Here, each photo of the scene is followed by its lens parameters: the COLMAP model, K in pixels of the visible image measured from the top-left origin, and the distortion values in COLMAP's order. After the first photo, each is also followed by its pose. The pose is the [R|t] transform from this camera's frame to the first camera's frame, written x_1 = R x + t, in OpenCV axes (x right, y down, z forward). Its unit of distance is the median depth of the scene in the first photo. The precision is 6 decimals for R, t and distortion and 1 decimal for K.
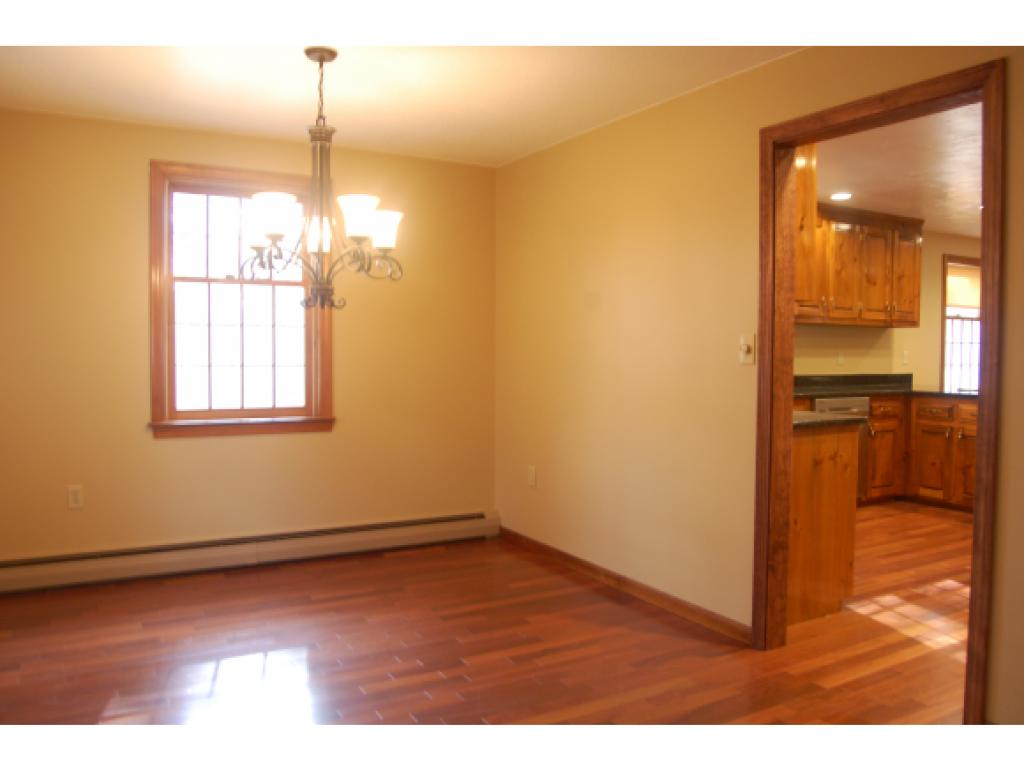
lens RADIAL K [[803.8, 0, 516.1], [0, 803.8, 391.1], [0, 0, 1]] dist [-0.092620, 0.037000]
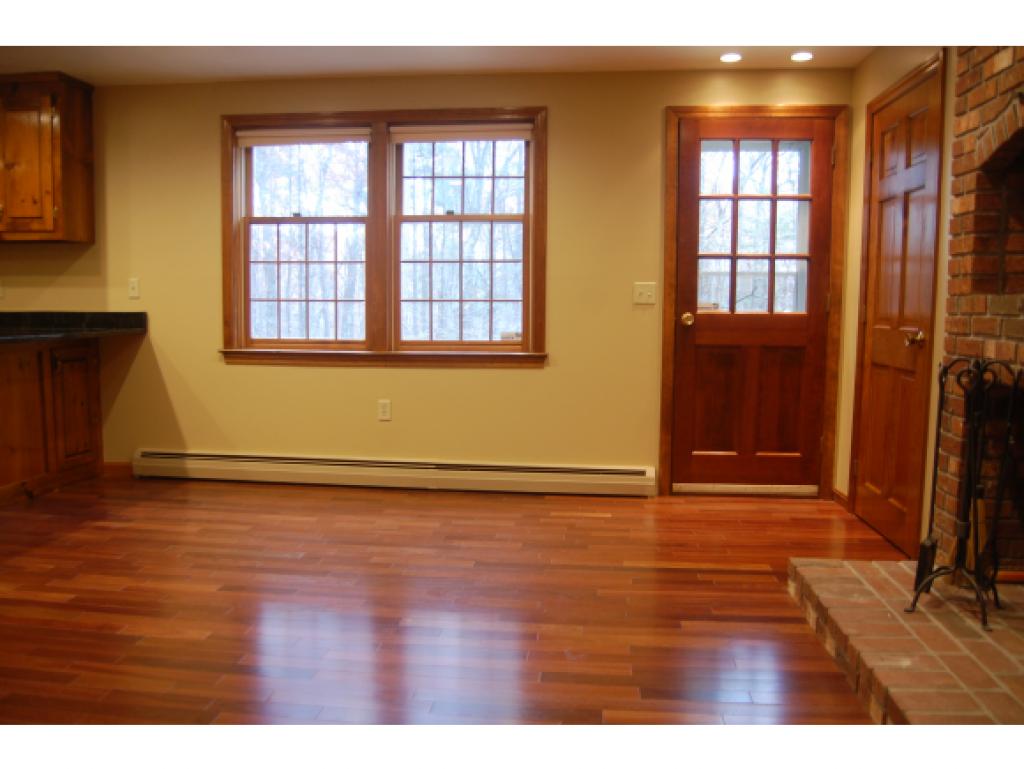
lens RADIAL K [[803.8, 0, 510.6], [0, 803.8, 385.6], [0, 0, 1]] dist [-0.092620, 0.037000]
pose [[0.805676, 0.061572, -0.589148, 1.350676], [-0.036730, 0.997862, 0.054058, -0.009420], [0.591217, -0.021914, 0.806215, 0.779462]]
